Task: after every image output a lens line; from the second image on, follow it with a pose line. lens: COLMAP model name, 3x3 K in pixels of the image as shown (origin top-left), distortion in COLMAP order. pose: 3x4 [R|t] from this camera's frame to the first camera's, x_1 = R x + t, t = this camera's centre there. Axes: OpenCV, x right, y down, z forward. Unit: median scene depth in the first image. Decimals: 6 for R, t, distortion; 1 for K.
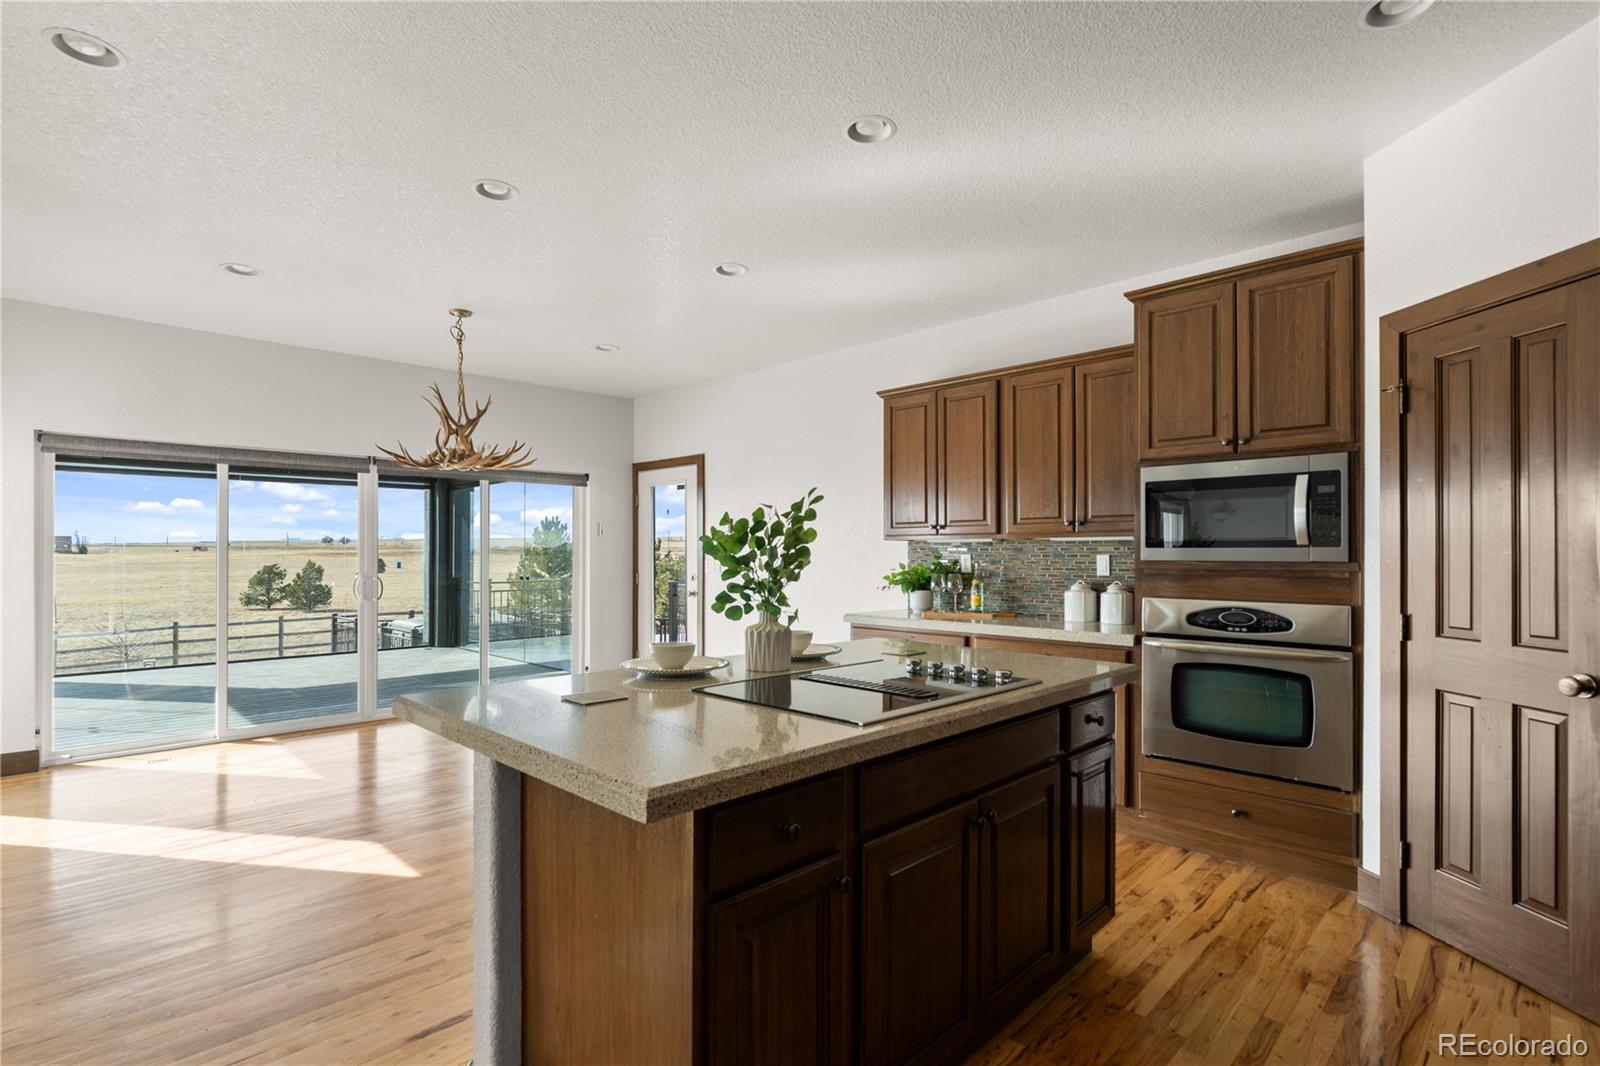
lens RADIAL K [[757.8, 0, 792.2], [0, 757.8, 549.2], [0, 0, 1]] dist [-0.002619, -0.000495]
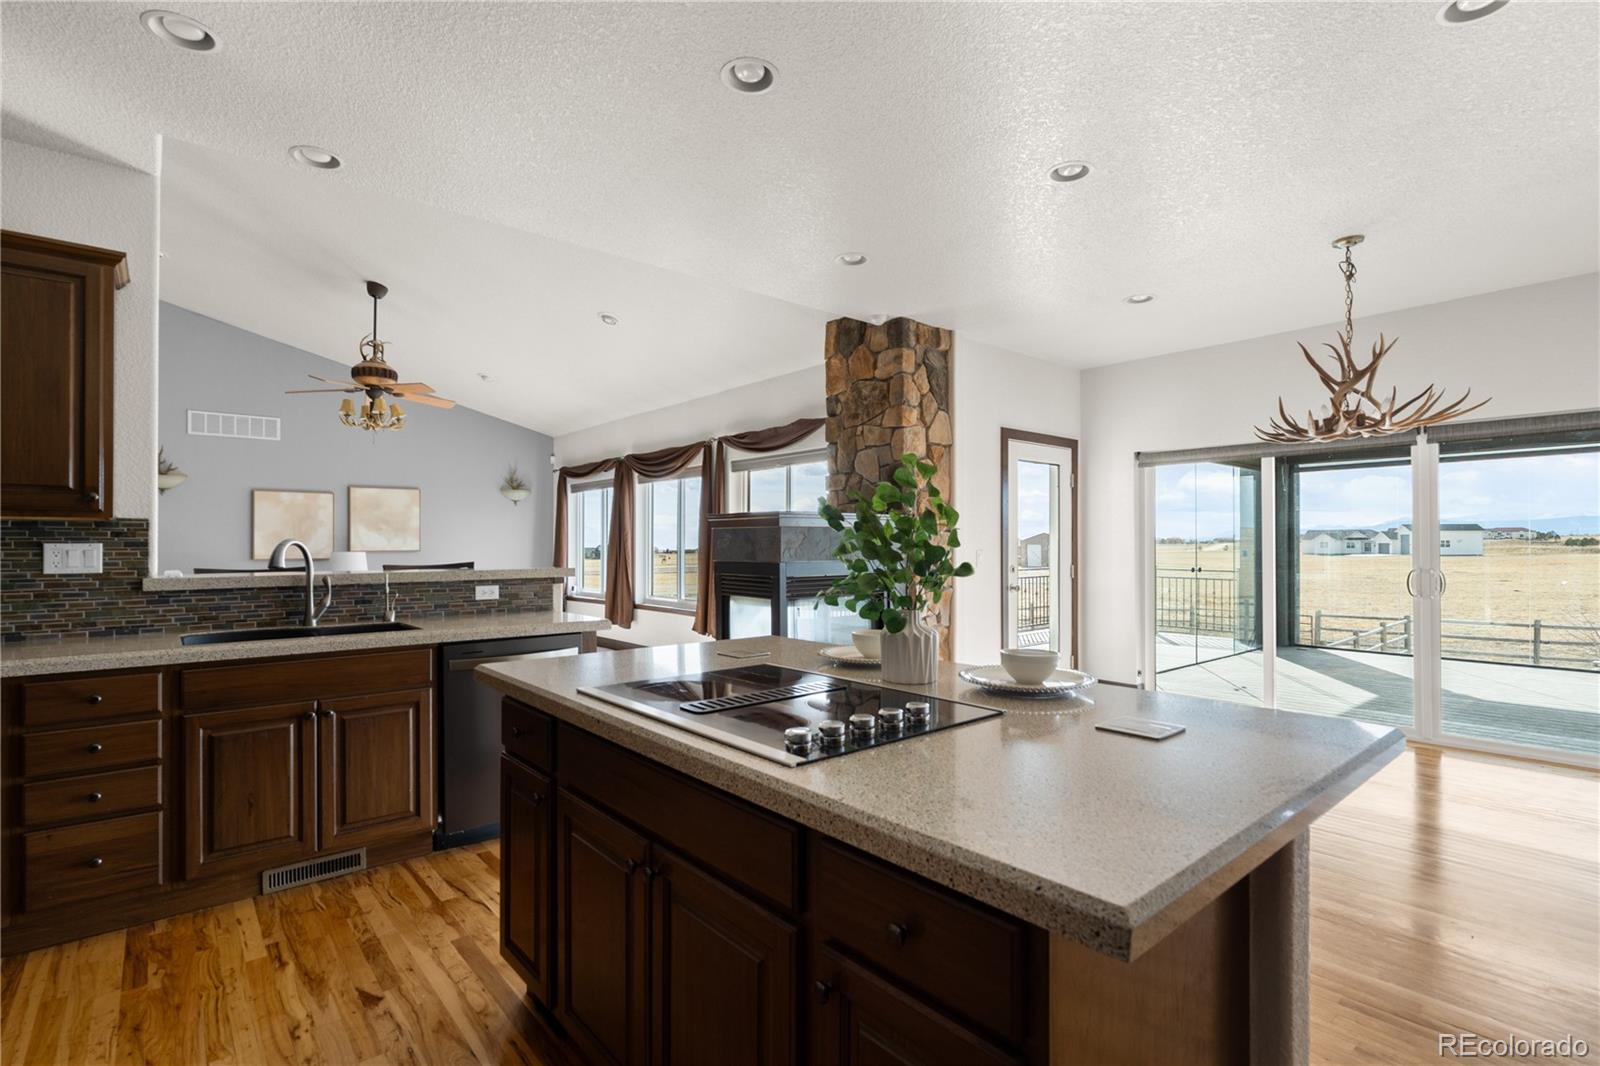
lens RADIAL K [[762.1, 0, 803.6], [0, 762.1, 536.1], [0, 0, 1]] dist [0.000888, 0.001073]
pose [[-0.071159, -0.008692, -0.997427, 0.175213], [0.006599, 0.999936, -0.009185, 0.001688], [0.997443, -0.007235, -0.071097, 0.206478]]
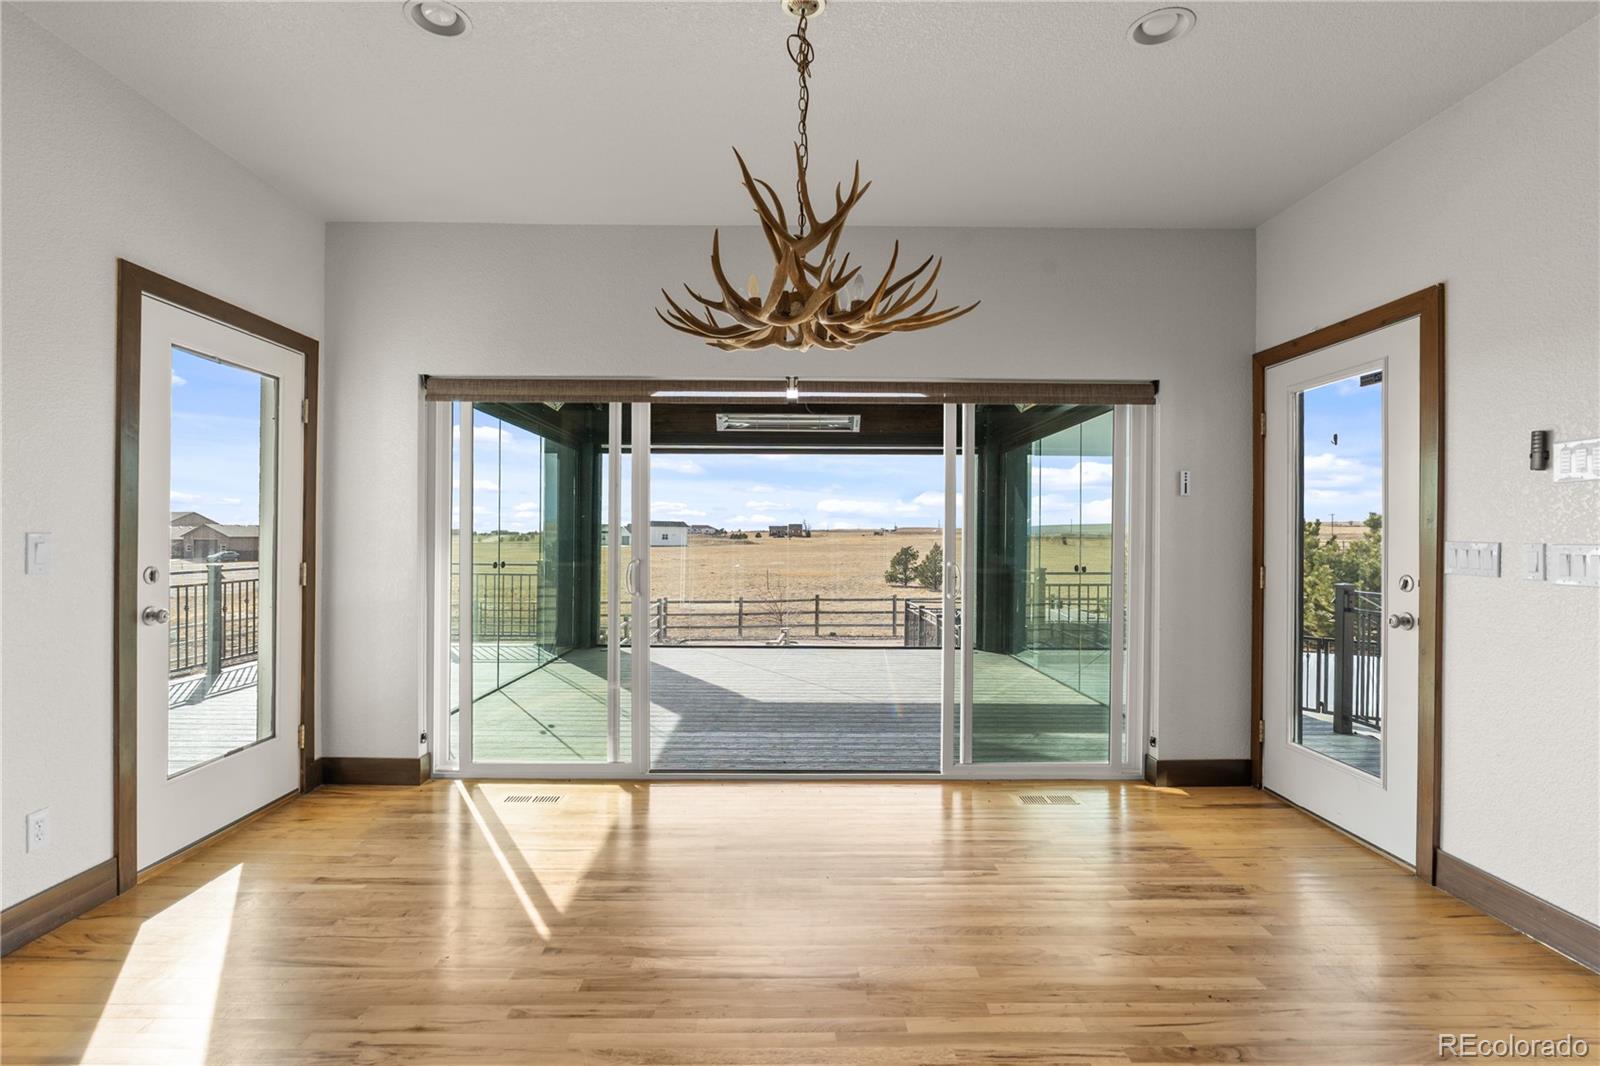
lens RADIAL K [[768.6, 0, 797.8], [0, 768.6, 540.4], [0, 0, 1]] dist [-0.003178, -0.000007]
pose [[0.717950, 0.009107, -0.696035, -0.047781], [-0.004348, 0.999954, 0.008598, 0.006816], [0.696081, -0.003147, 0.717956, 0.283565]]
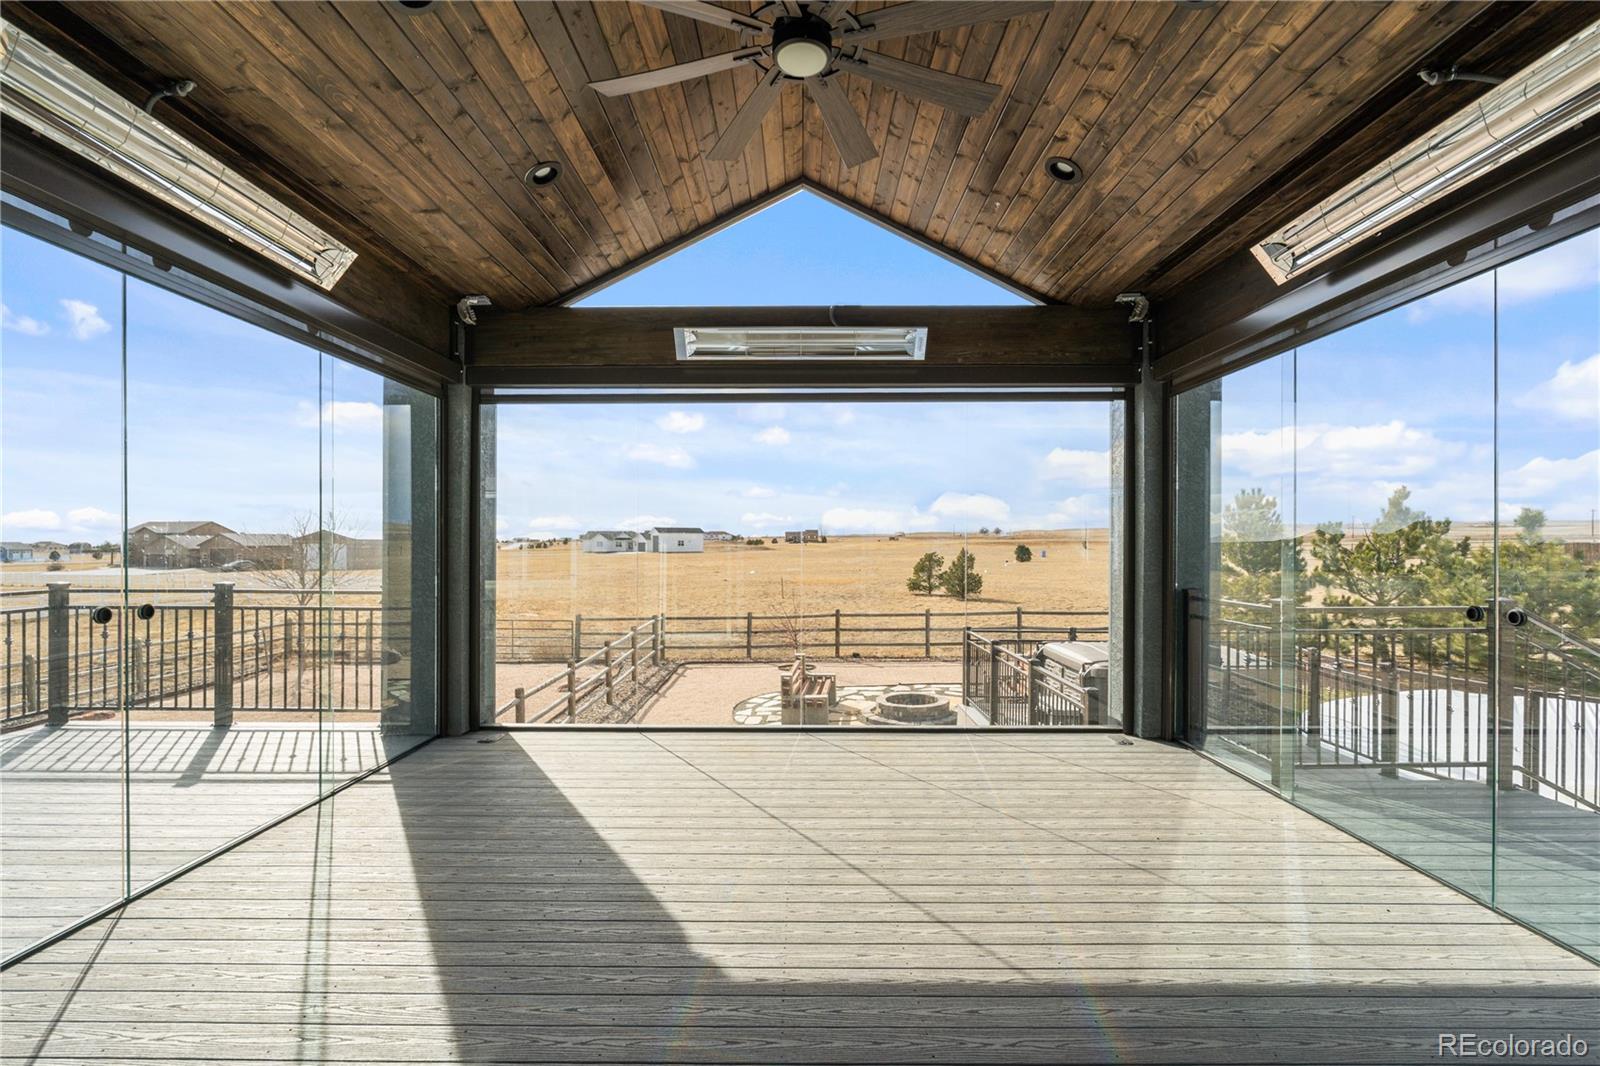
lens RADIAL K [[762.1, 0, 803.6], [0, 762.1, 536.1], [0, 0, 1]] dist [0.000888, 0.001073]
pose [[0.708770, -0.004491, -0.705425, -0.284590], [0.002007, 0.999989, -0.004350, 0.007649], [0.705436, 0.001667, 0.708771, 0.524116]]
